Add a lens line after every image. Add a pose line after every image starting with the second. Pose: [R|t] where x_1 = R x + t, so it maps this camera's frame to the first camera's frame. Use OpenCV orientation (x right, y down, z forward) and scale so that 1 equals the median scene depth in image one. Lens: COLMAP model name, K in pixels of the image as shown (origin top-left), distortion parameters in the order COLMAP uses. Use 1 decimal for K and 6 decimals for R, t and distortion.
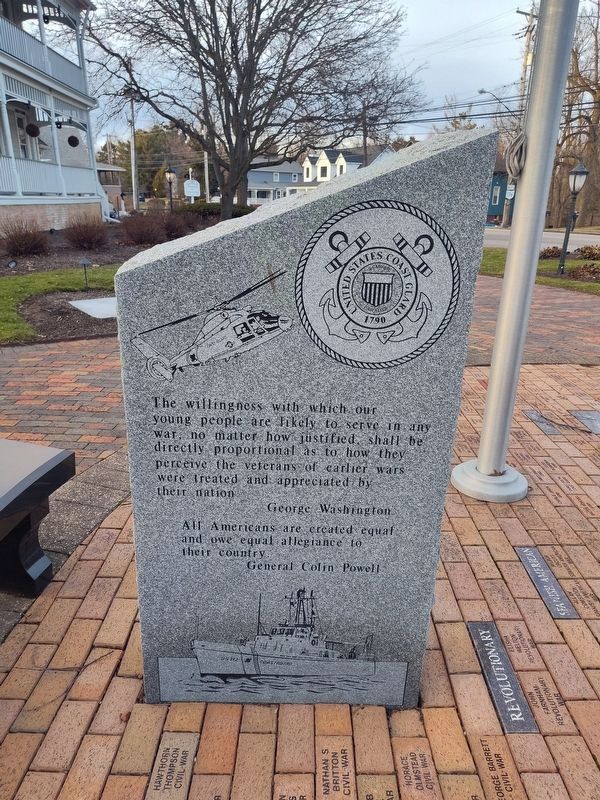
lens RADIAL K [[545.6, 0, 300.0], [0, 545.6, 400.0], [0, 0, 1]] dist [0.005049, -0.002744]
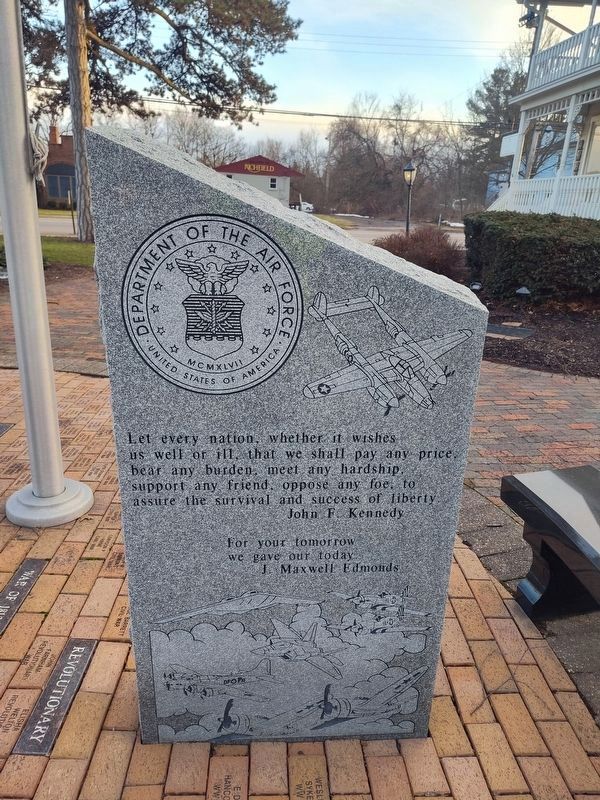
lens RADIAL K [[545.6, 0, 300.0], [0, 545.6, 400.0], [0, 0, 1]] dist [0.005049, -0.002744]
pose [[-0.996862, -0.037350, -0.069793, 0.031071], [-0.073224, 0.770038, 0.633782, -0.549360], [0.030072, 0.636904, -0.770357, 1.463931]]
